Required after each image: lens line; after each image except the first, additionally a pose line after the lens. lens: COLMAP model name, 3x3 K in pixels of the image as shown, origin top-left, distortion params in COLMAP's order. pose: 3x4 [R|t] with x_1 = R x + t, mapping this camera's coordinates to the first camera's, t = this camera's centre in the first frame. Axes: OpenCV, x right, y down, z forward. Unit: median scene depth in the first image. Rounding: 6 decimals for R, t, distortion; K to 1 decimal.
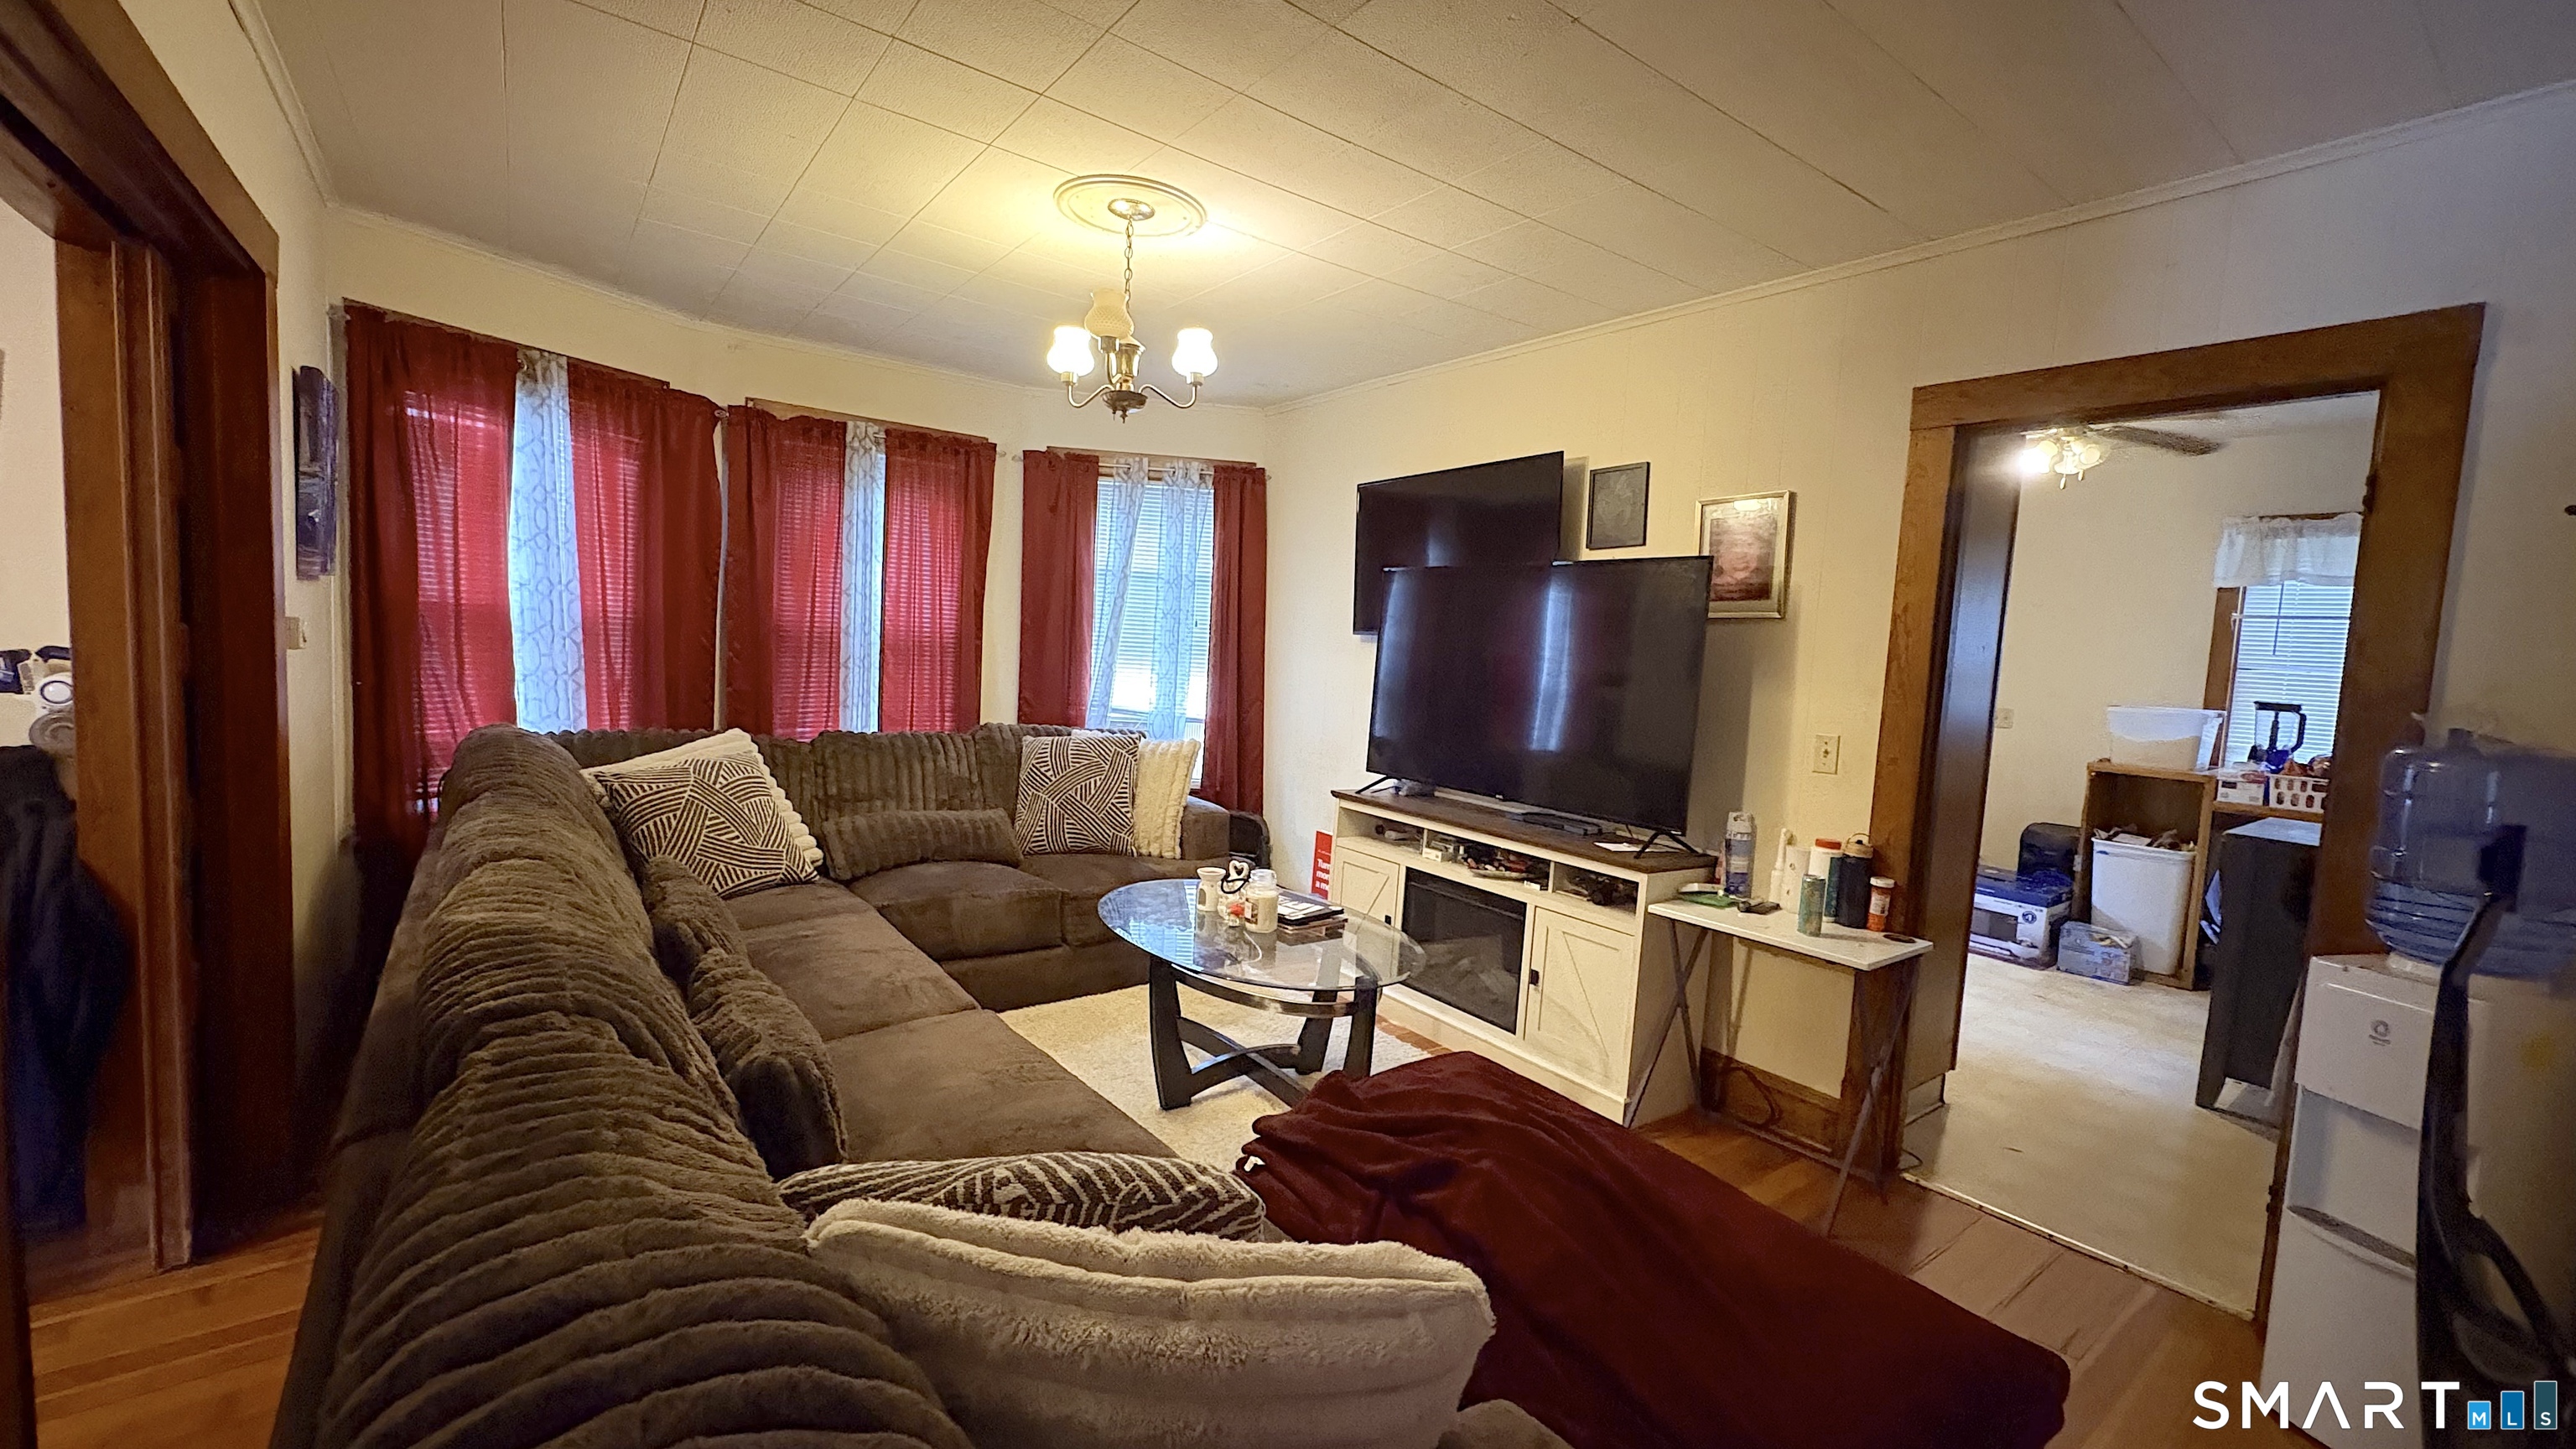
lens RADIAL K [[1027.6, 0, 1280.6], [0, 1027.6, 720.7], [0, 0, 1]] dist [0.000149, 0.000064]
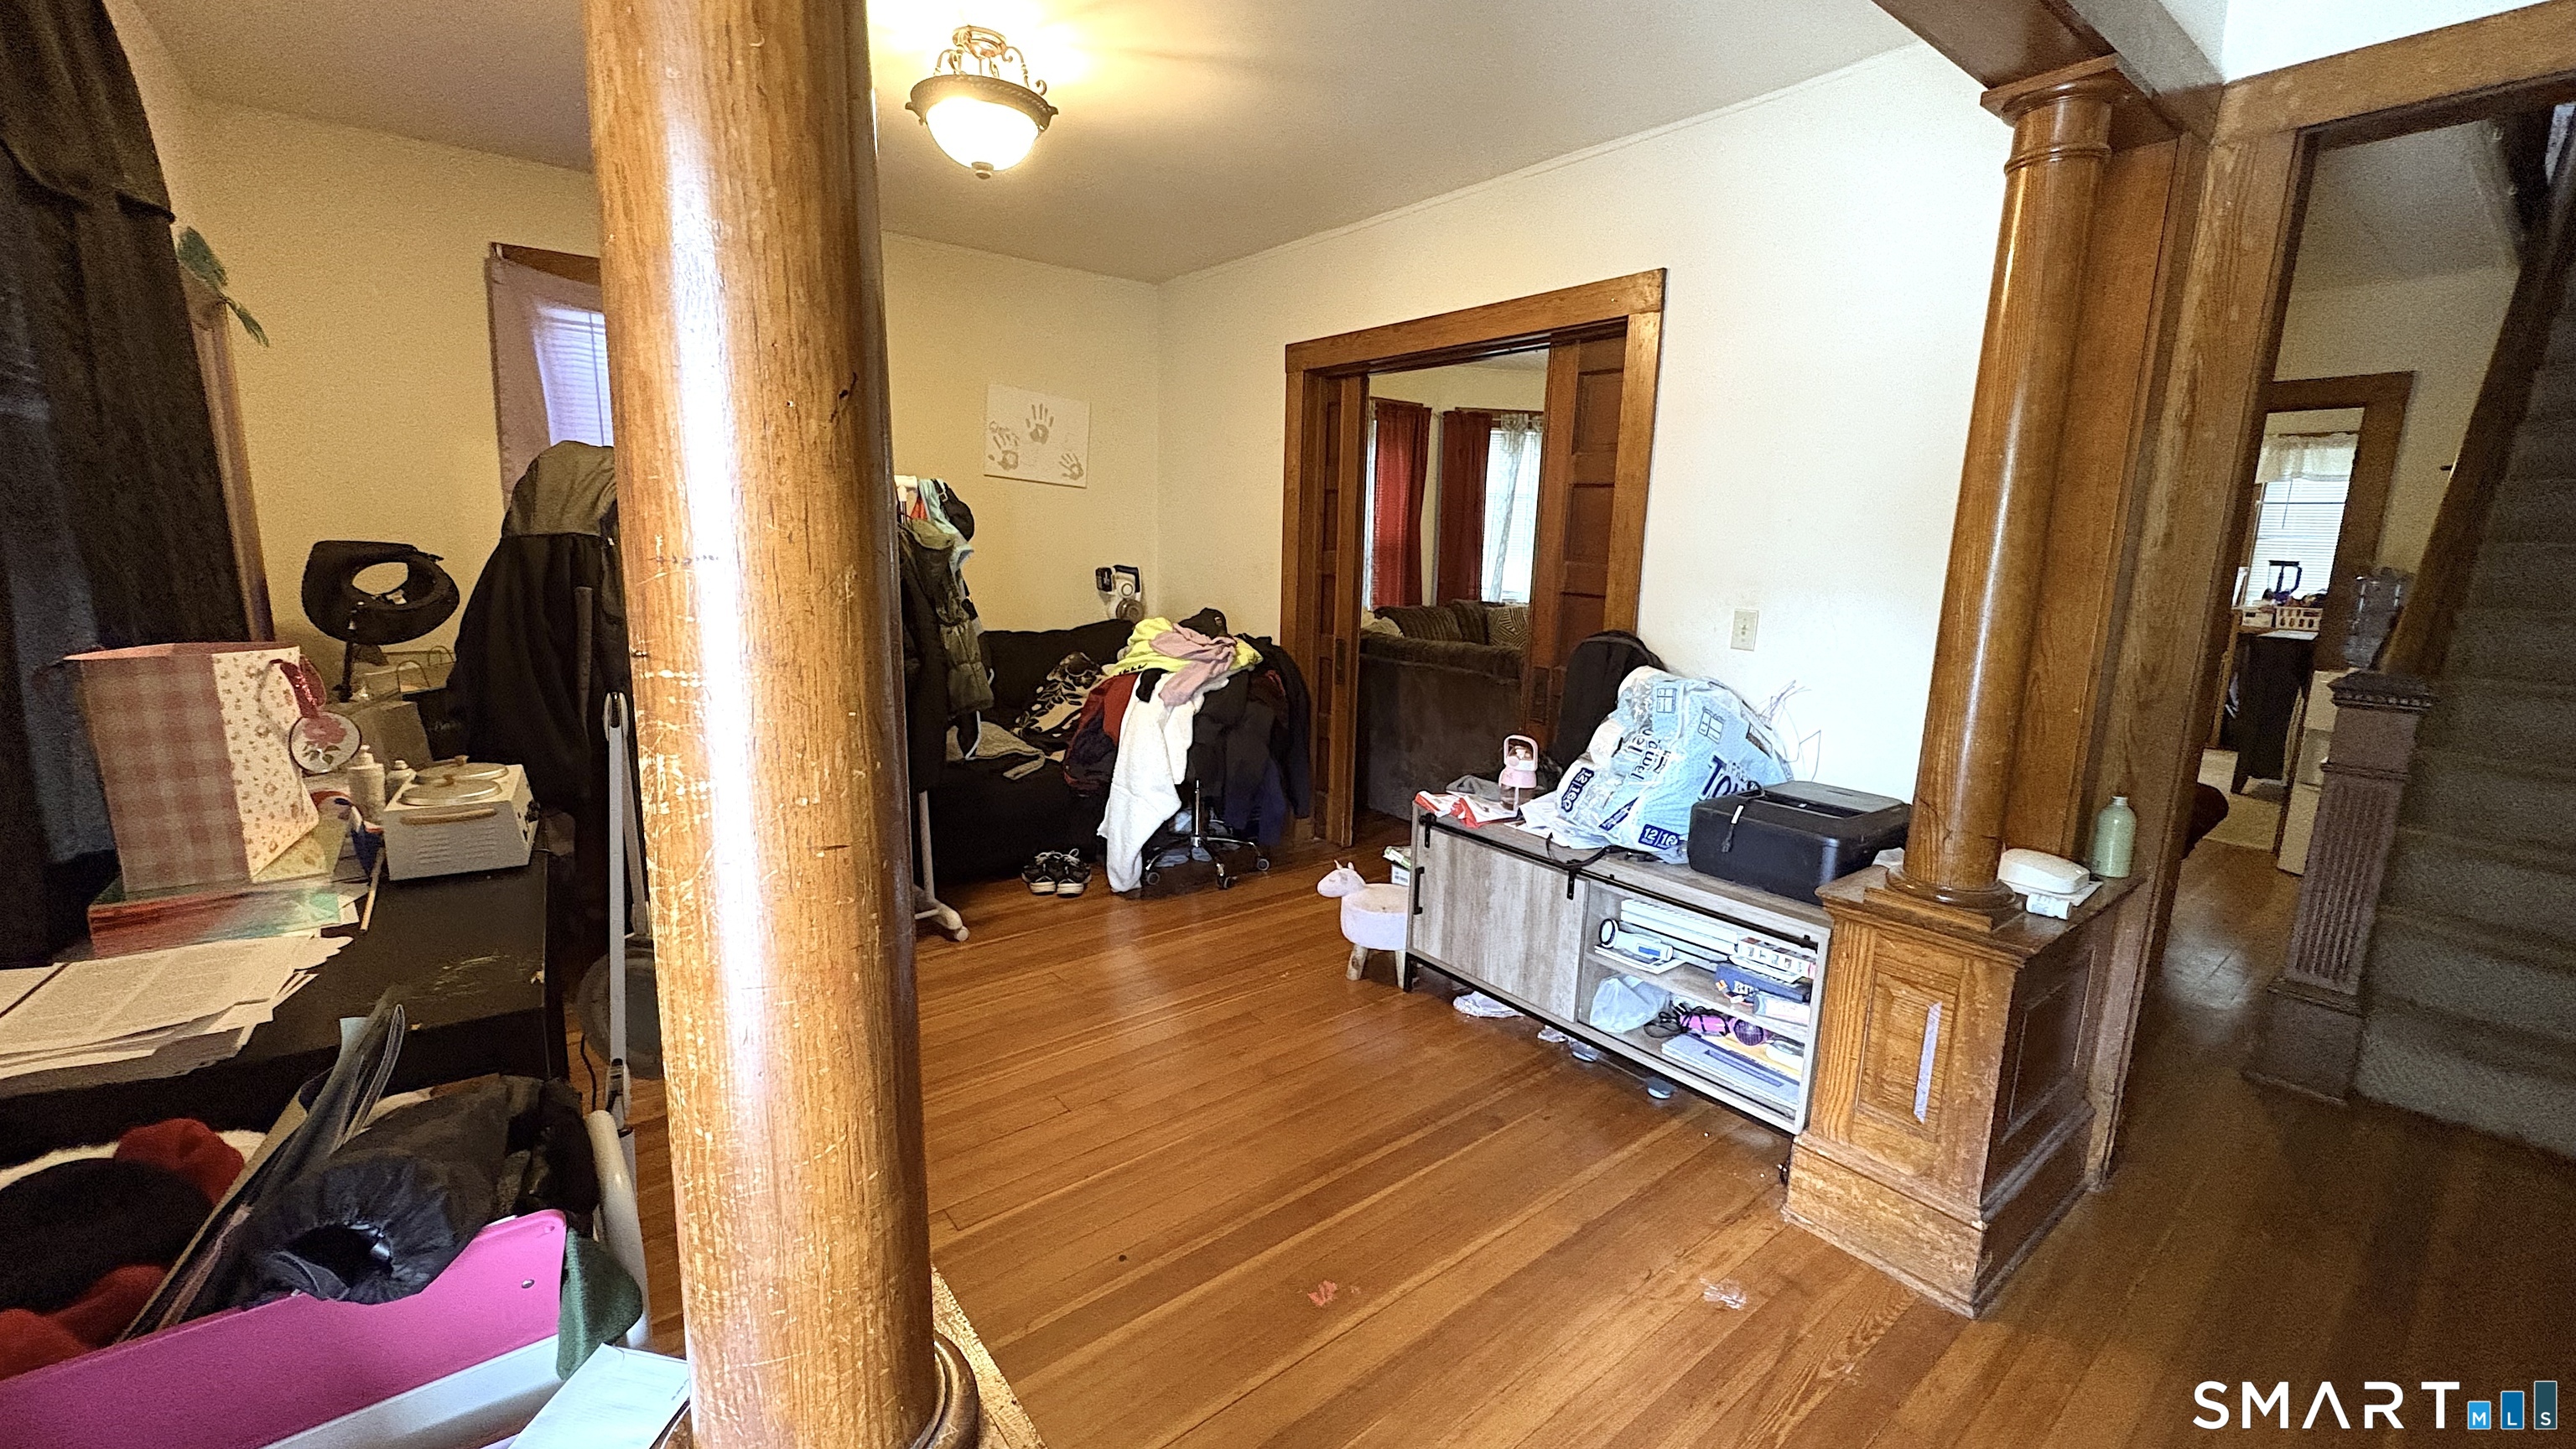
lens RADIAL K [[1027.6, 0, 1280.6], [0, 1027.6, 720.7], [0, 0, 1]] dist [0.000149, 0.000064]
pose [[0.999274, -0.033395, 0.018338, -0.559091], [0.031339, 0.994210, 0.102787, 0.015591], [-0.021664, -0.102138, 0.994534, -0.514326]]
